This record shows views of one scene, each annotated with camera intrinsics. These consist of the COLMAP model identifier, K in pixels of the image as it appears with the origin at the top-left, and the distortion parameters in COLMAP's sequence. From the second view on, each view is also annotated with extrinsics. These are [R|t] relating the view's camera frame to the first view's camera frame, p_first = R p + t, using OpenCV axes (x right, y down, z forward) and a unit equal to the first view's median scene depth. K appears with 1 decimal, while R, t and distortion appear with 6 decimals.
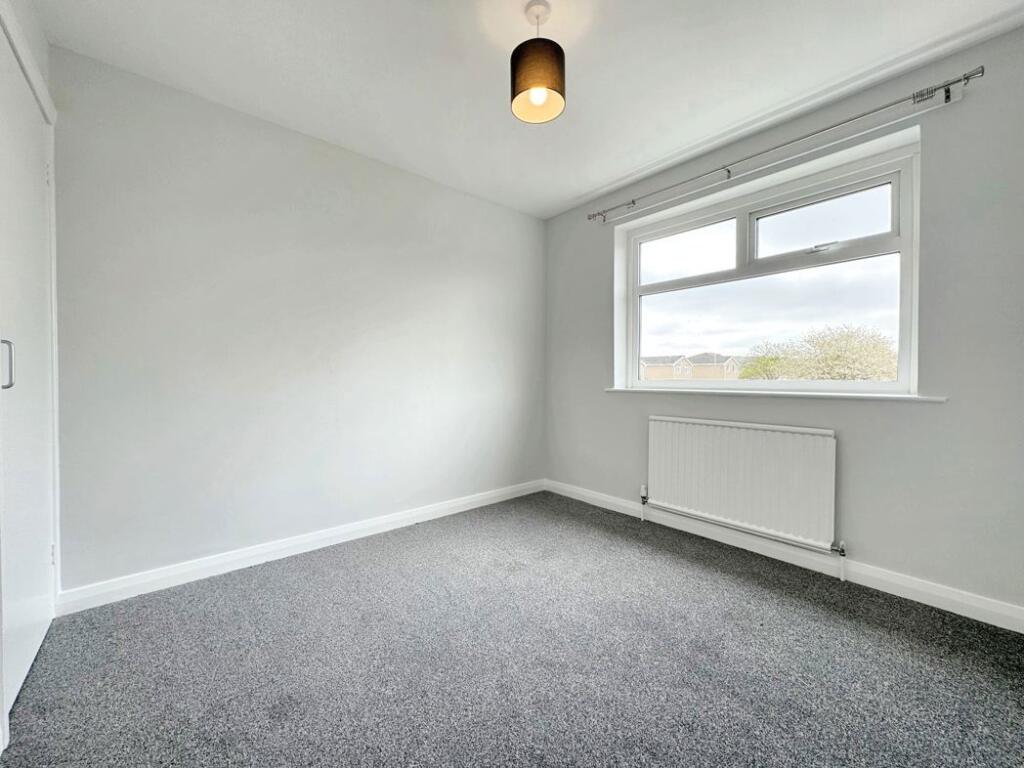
lens RADIAL K [[406.0, 0, 504.1], [0, 406.0, 382.3], [0, 0, 1]] dist [0.001602, 0.000130]
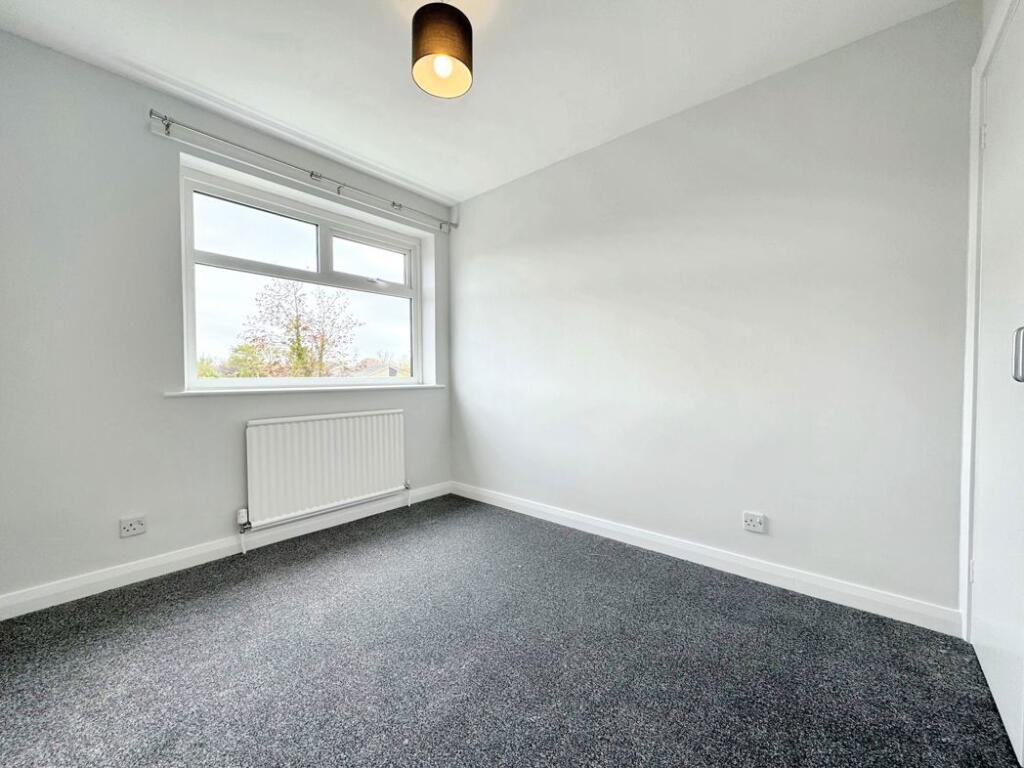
lens RADIAL K [[406.0, 0, 504.1], [0, 406.0, 382.3], [0, 0, 1]] dist [0.001602, 0.000130]
pose [[-0.150182, -0.019553, 0.988465, -0.618991], [0.010223, 0.999720, 0.021329, -0.009035], [-0.988606, 0.013309, -0.149940, 0.728025]]
